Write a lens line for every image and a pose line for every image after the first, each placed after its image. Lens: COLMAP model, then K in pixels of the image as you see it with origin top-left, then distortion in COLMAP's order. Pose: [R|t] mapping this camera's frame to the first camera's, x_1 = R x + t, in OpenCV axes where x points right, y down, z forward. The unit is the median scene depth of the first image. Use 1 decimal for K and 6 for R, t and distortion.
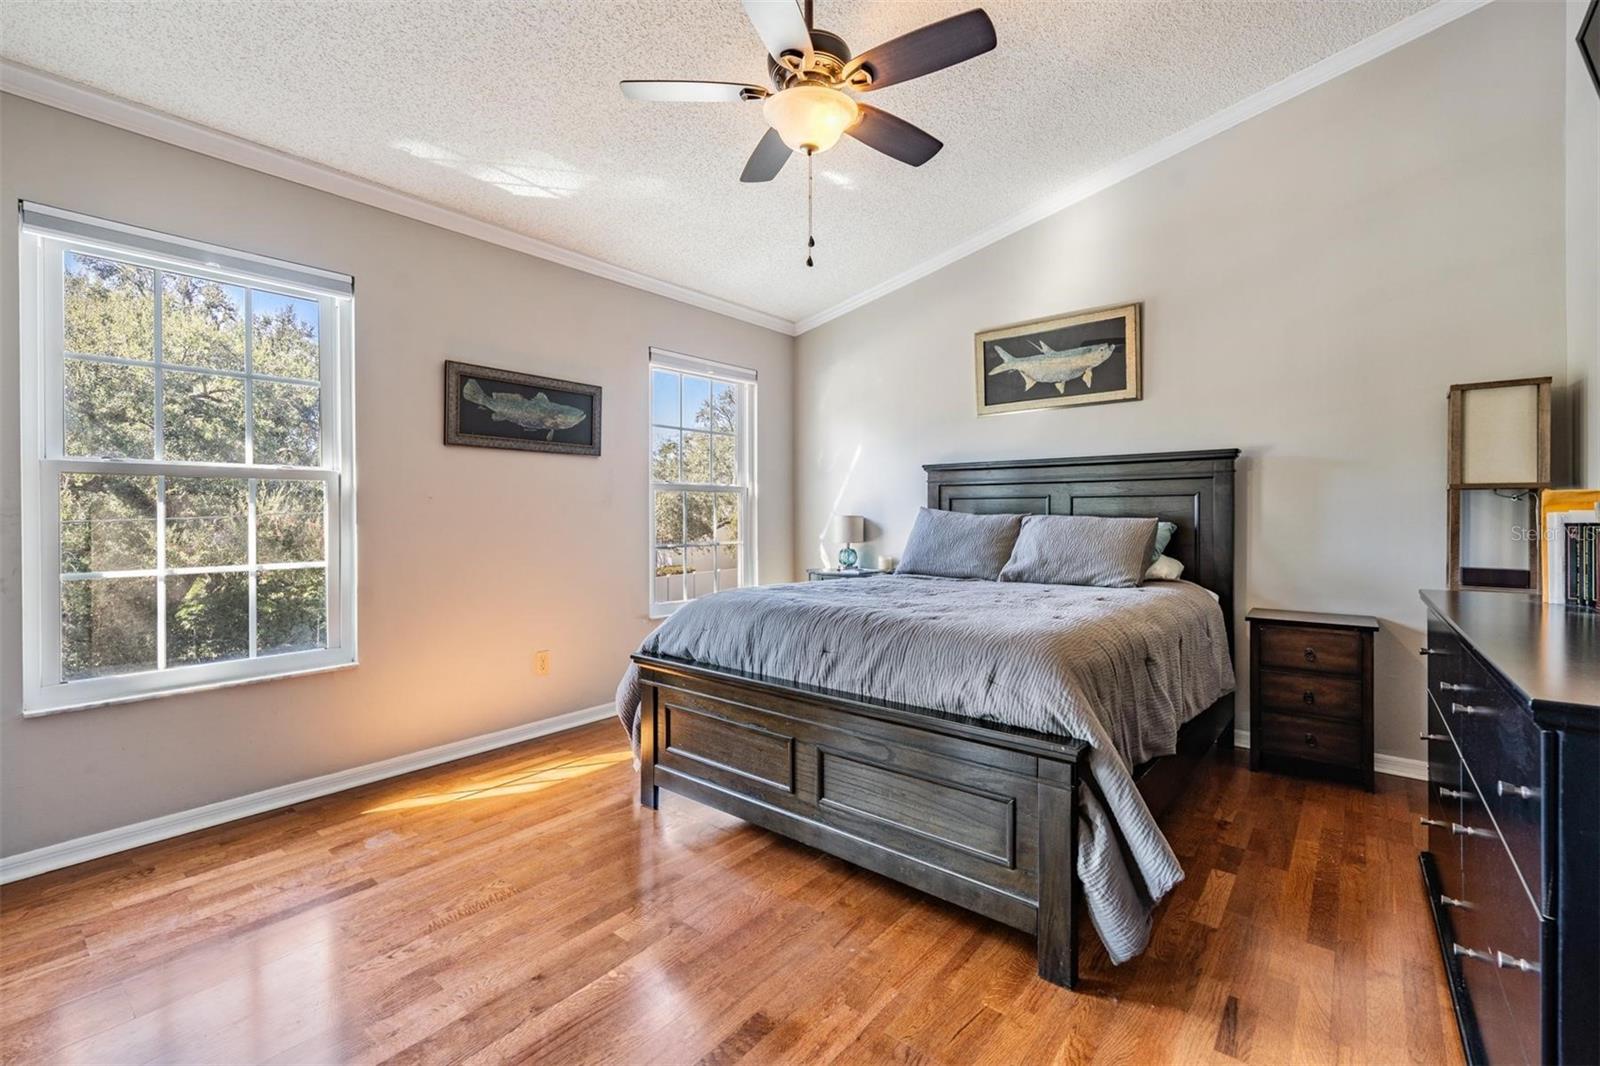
lens RADIAL K [[672.4, 0, 798.9], [0, 672.4, 520.2], [0, 0, 1]] dist [-0.000256, -0.000224]
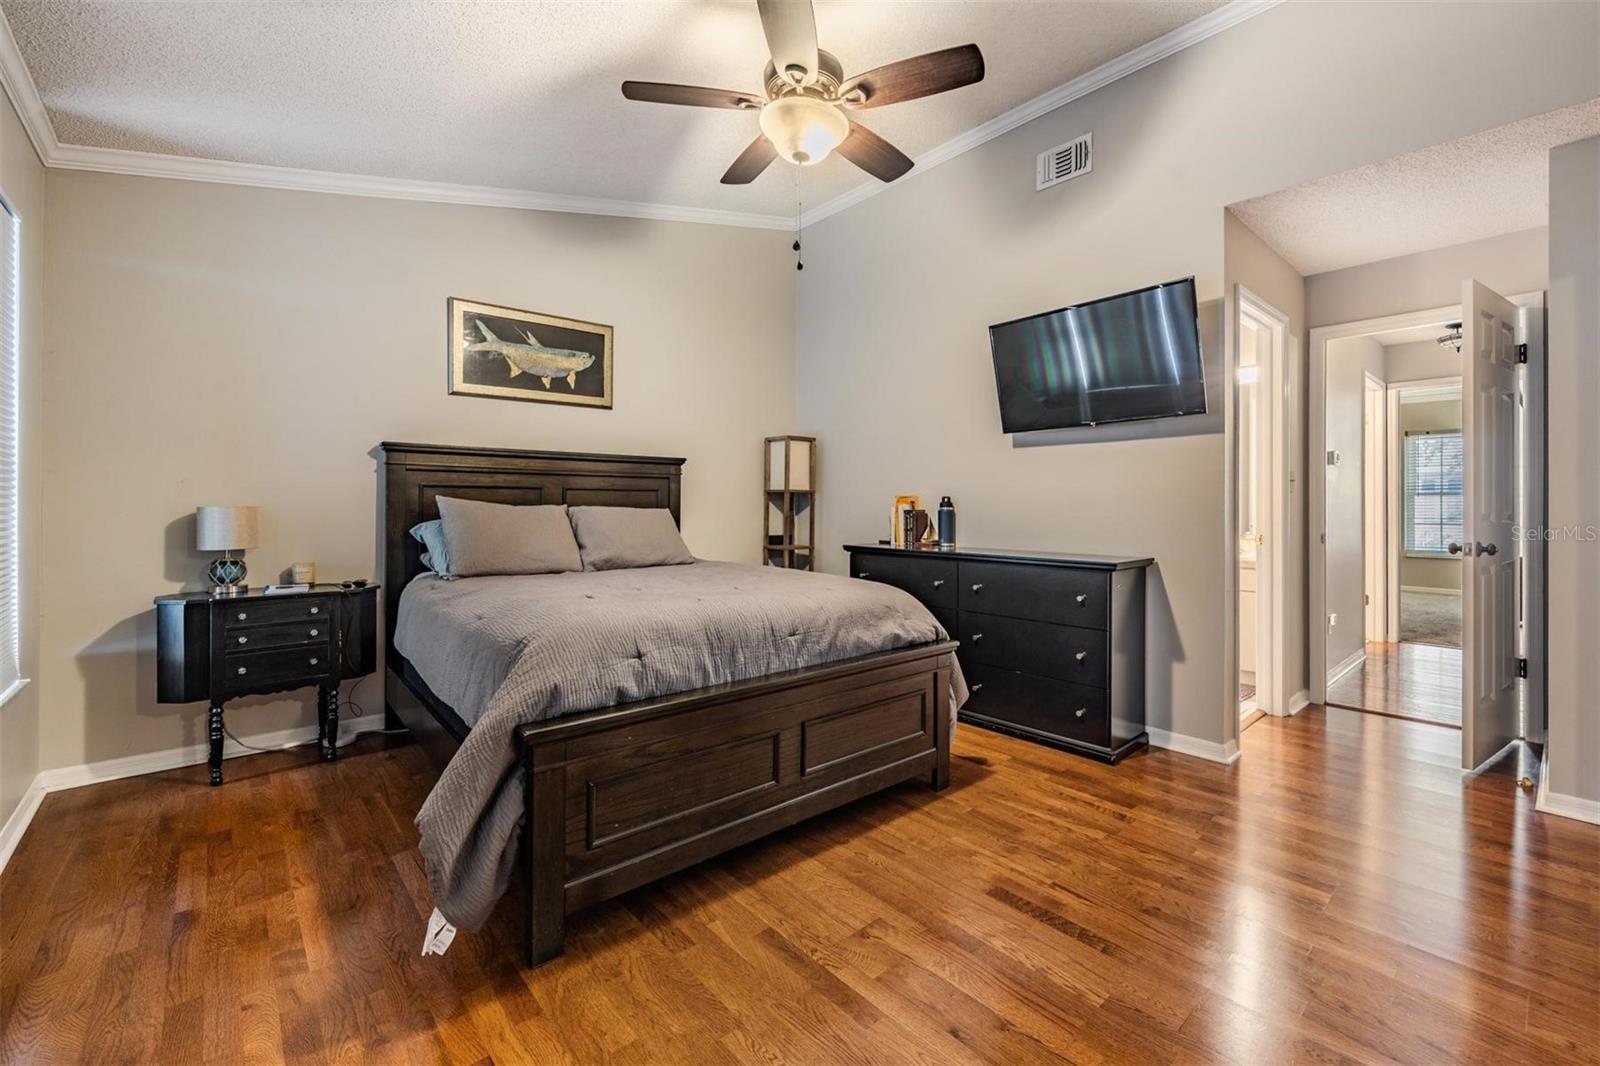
lens RADIAL K [[672.4, 0, 775.4], [0, 672.4, 511.3], [0, 0, 1]] dist [-0.000256, -0.000224]
pose [[0.193052, -0.003702, 0.981182, -0.576476], [0.003767, 0.999988, 0.003032, -0.001289], [-0.981181, 0.003111, 0.193063, 0.472564]]
